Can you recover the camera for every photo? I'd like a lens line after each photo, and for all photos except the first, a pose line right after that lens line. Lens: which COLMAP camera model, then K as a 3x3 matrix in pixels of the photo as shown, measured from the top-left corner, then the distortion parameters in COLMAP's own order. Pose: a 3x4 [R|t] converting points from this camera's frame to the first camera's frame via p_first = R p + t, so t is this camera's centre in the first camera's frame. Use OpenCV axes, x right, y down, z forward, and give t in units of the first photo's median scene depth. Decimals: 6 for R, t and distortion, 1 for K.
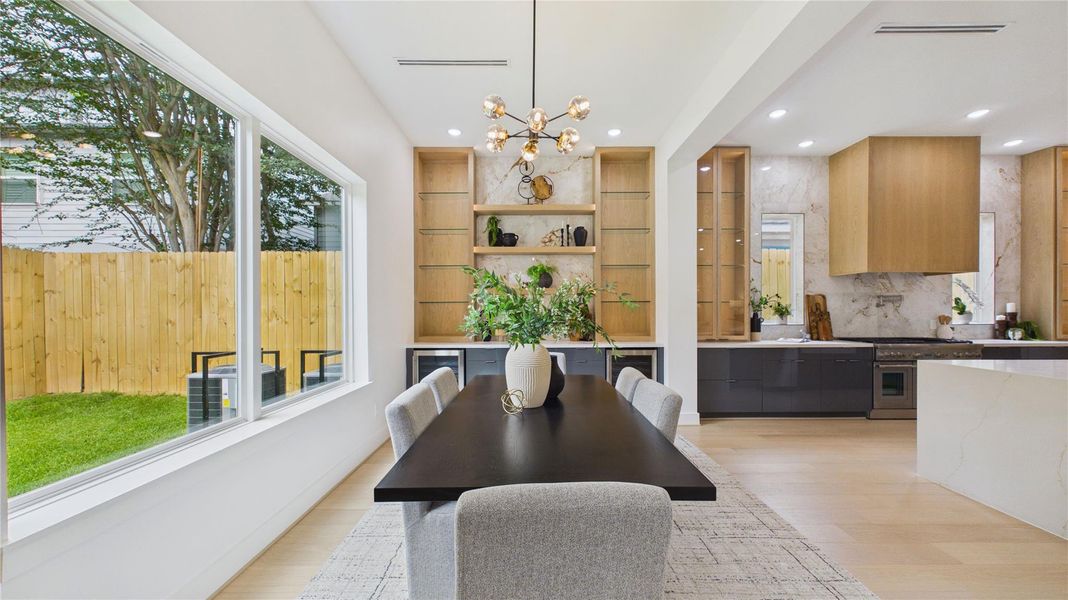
lens RADIAL K [[391.6, 0, 533.2], [0, 391.6, 311.4], [0, 0, 1]] dist [-0.000215, 0.000186]
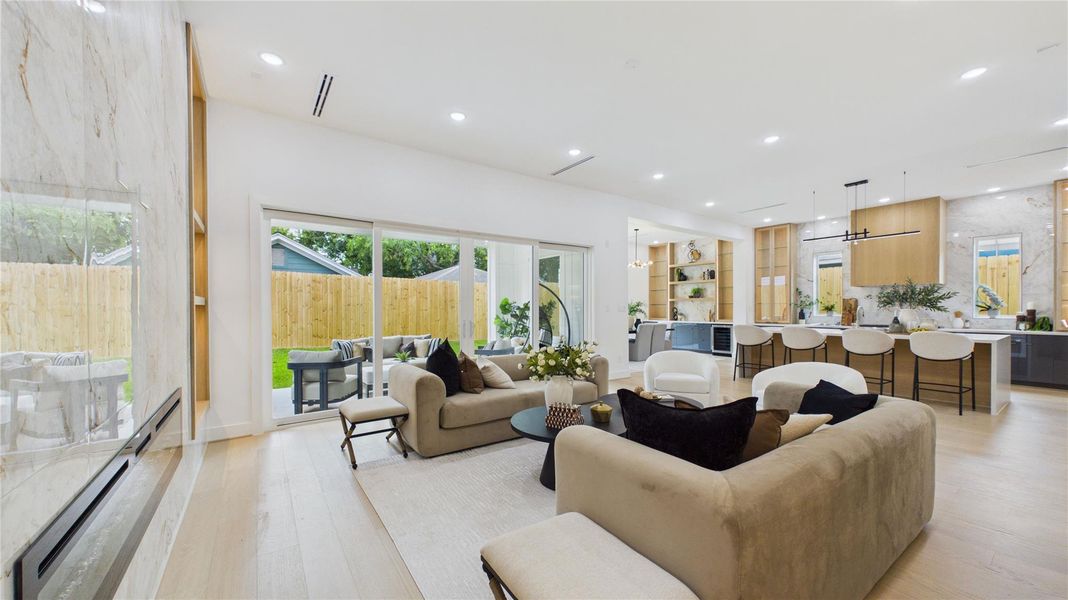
lens RADIAL K [[391.6, 0, 533.6], [0, 391.6, 310.2], [0, 0, 1]] dist [-0.000215, 0.000186]
pose [[0.576677, 0.005235, -0.816956, 1.369153], [-0.003901, 0.999986, 0.003654, 0.006926], [0.816963, 0.001080, 0.576689, -1.127048]]
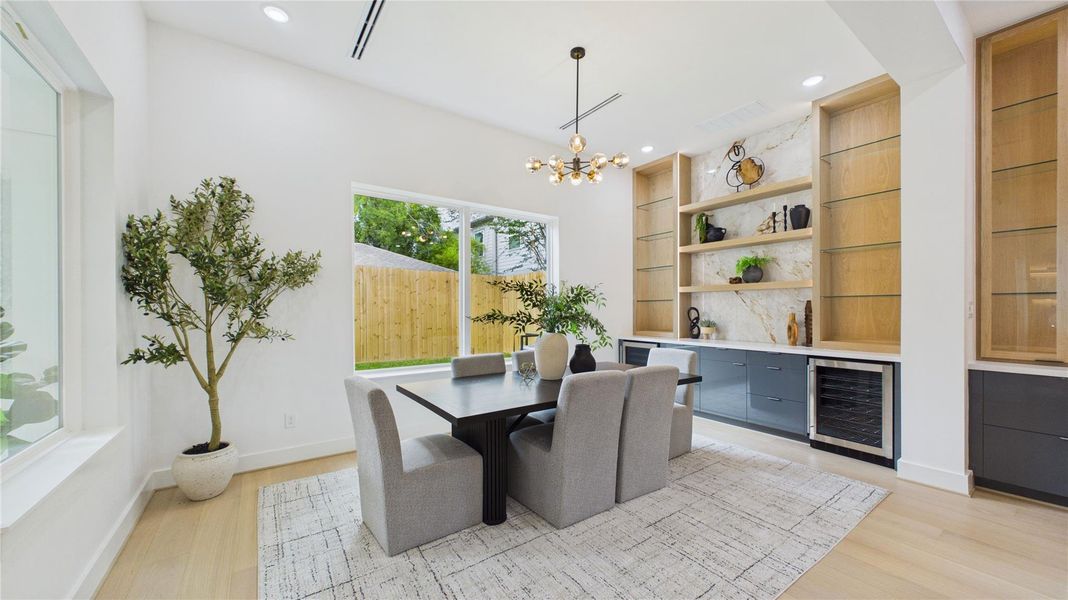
lens RADIAL K [[391.6, 0, 532.4], [0, 391.6, 310.1], [0, 0, 1]] dist [-0.000215, 0.000186]
pose [[0.568274, 0.005127, -0.822824, 0.479394], [-0.003658, 0.999986, 0.003705, 0.000288], [0.822832, 0.000905, 0.568285, 0.083368]]
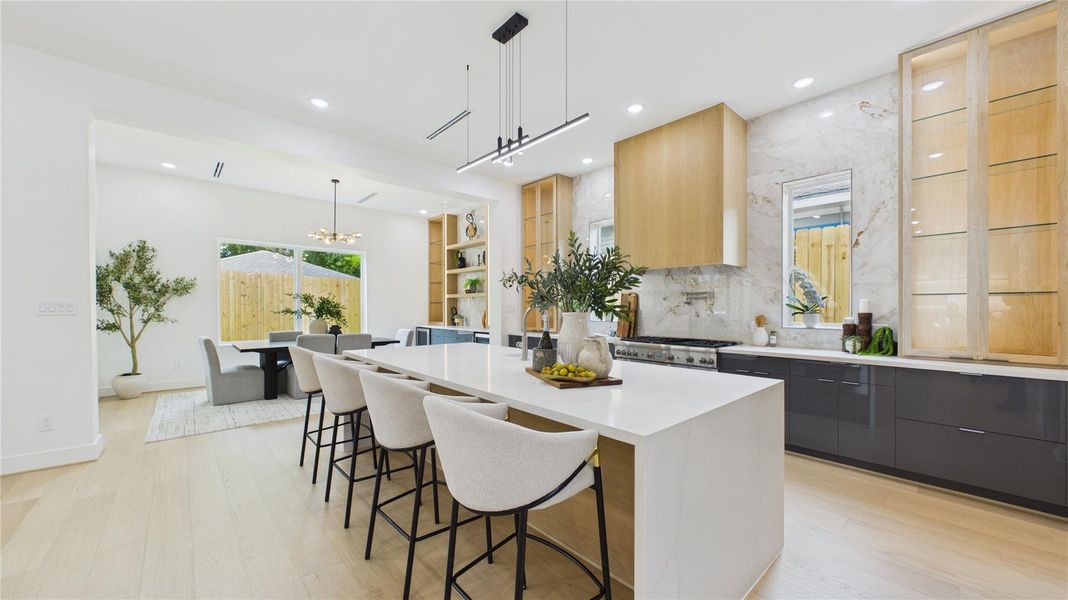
lens RADIAL K [[391.6, 0, 533.8], [0, 391.6, 308.2], [0, 0, 1]] dist [-0.000215, 0.000186]
pose [[0.671547, 0.004976, -0.740945, 1.377324], [-0.006479, 0.999979, 0.000844, -0.002567], [0.740933, 0.004234, 0.671565, 0.123473]]
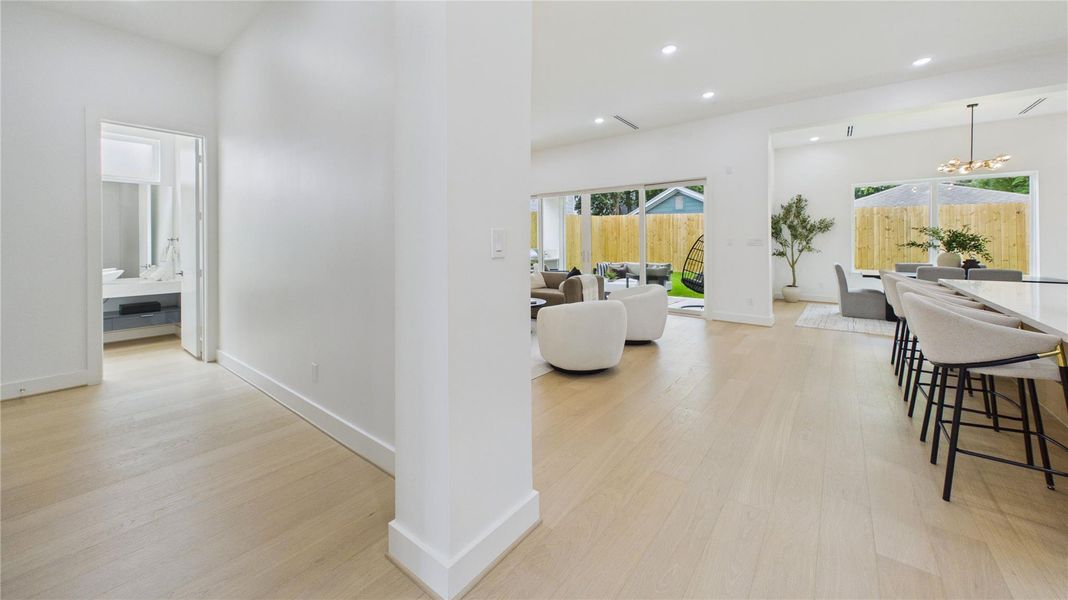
lens RADIAL K [[391.6, 0, 537.2], [0, 391.6, 246.2], [0, 0, 1]] dist [-0.000215, 0.000186]
pose [[-0.613728, 0.012730, -0.789415, 1.750943], [0.001661, 0.999889, 0.014832, -0.001912], [0.789516, 0.007791, -0.613680, 0.187470]]
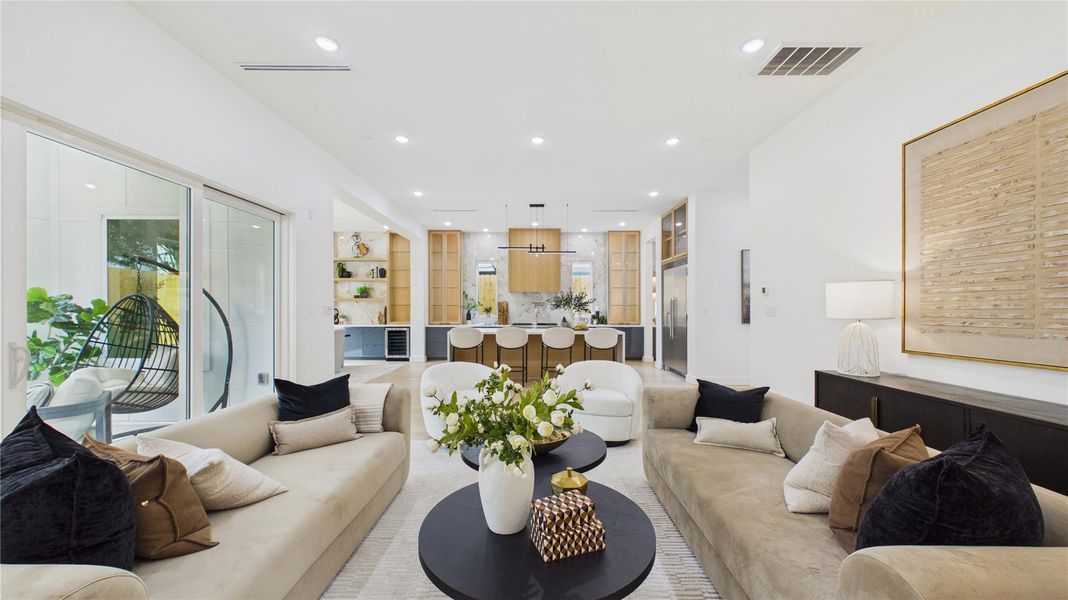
lens RADIAL K [[391.6, 0, 533.8], [0, 391.6, 310.1], [0, 0, 1]] dist [-0.000215, 0.000186]
pose [[0.999983, 0.003888, 0.004402, 0.909180], [-0.003870, 0.999985, -0.003954, 0.006695], [-0.004417, 0.003936, 0.999982, -1.050297]]
